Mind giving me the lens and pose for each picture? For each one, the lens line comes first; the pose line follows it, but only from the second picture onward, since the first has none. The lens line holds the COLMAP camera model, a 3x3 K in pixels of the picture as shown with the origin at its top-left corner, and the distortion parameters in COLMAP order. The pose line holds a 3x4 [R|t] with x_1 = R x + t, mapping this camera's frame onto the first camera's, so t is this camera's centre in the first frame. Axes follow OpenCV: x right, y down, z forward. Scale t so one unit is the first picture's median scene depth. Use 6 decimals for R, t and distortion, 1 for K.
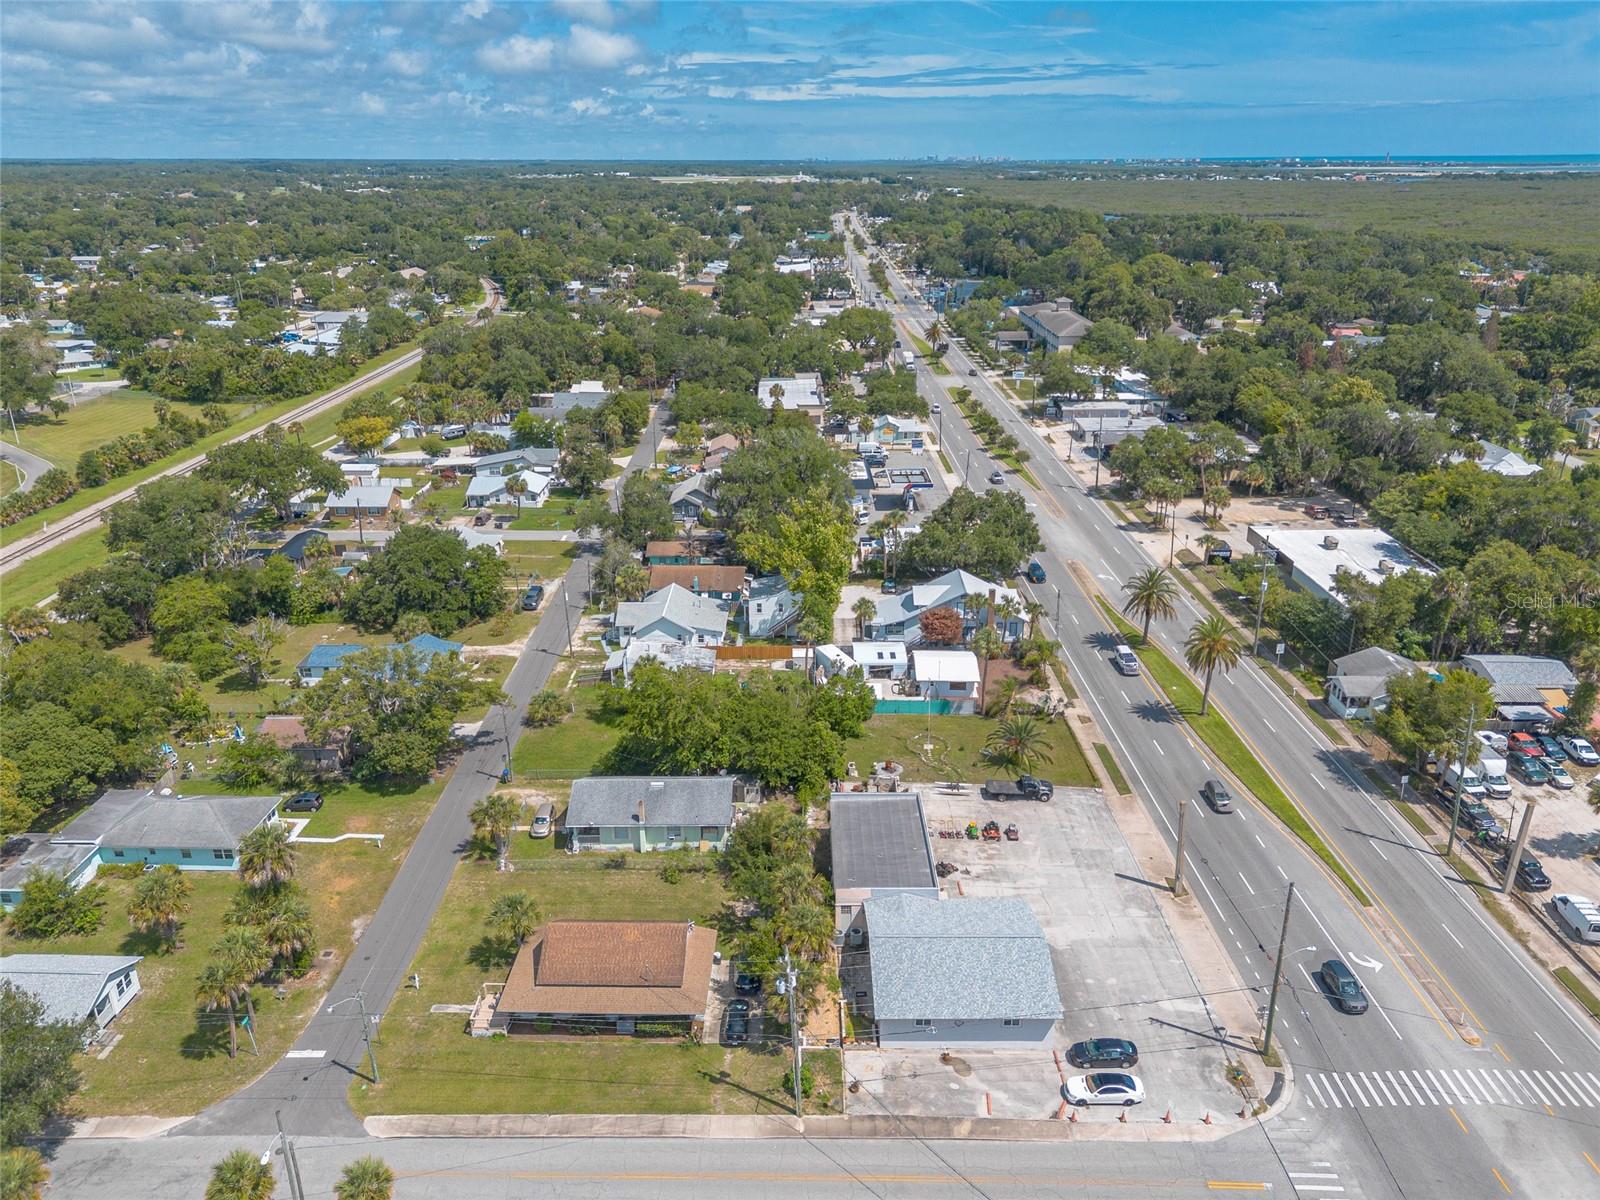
lens RADIAL K [[1144.2, 0, 797.0], [0, 1144.2, 581.7], [0, 0, 1]] dist [0.065099, -0.052564]
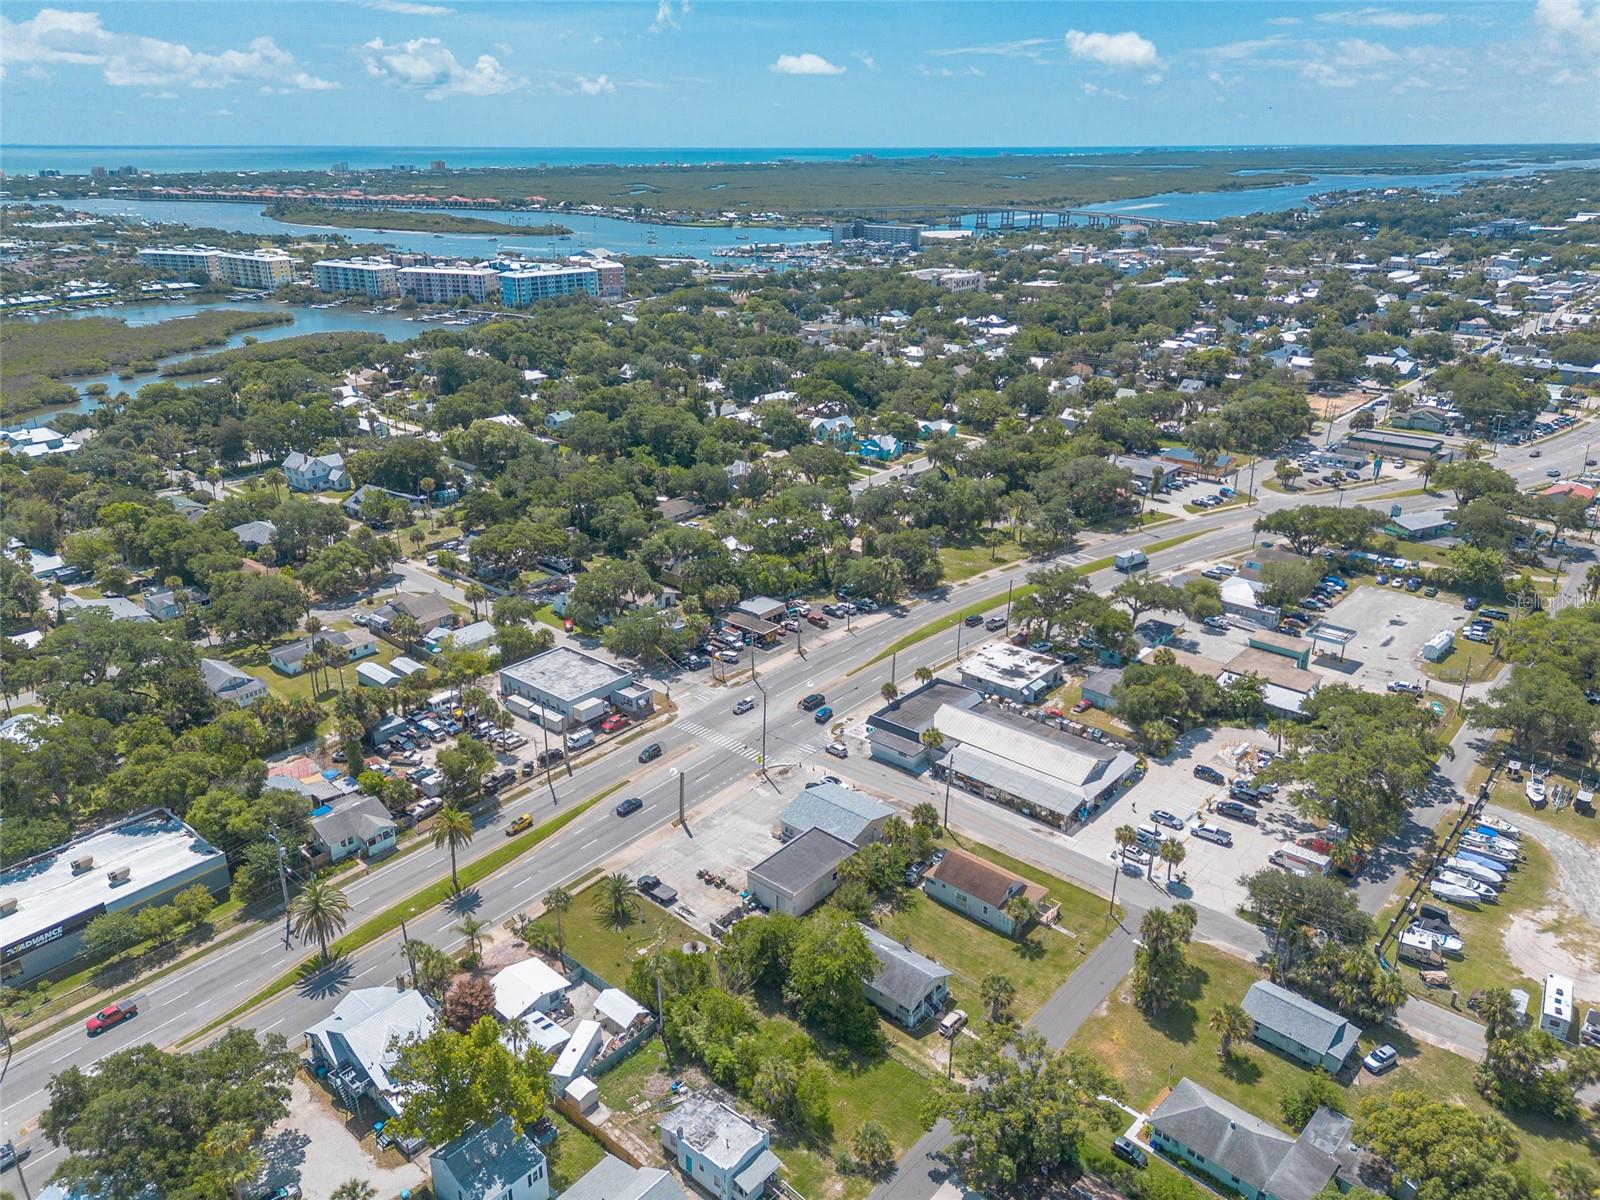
lens RADIAL K [[1131.7, 0, 799.0], [0, 1131.7, 598.8], [0, 0, 1]] dist [0.085676, -0.086336]
pose [[-0.761739, -0.235206, 0.603683, -0.753641], [0.228660, 0.774214, 0.590176, -0.946238], [-0.606192, 0.587598, -0.535966, 1.528870]]
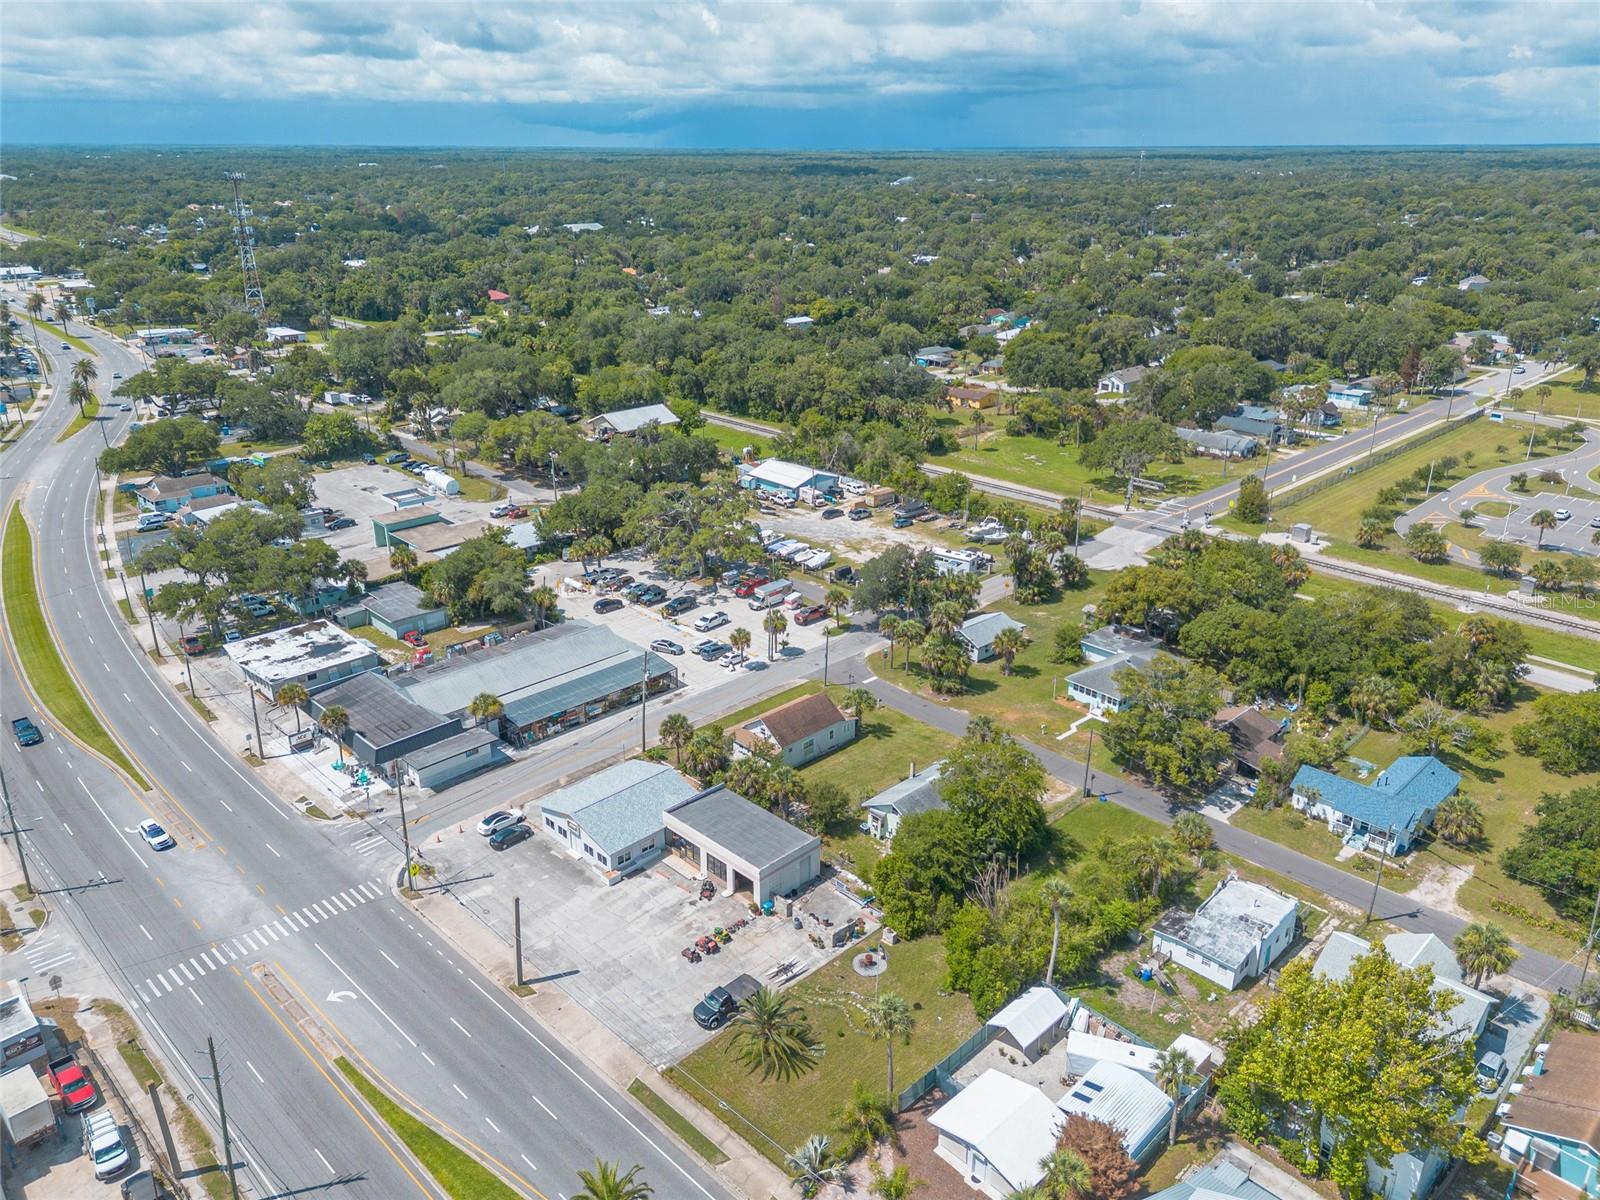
lens RADIAL K [[1144.2, 0, 797.0], [0, 1144.2, 581.7], [0, 0, 1]] dist [0.065099, -0.052564]
pose [[-0.707859, 0.252809, -0.659563, 0.687401], [-0.243225, 0.789417, 0.563616, -0.600965], [0.663157, 0.559382, -0.497306, 1.369443]]
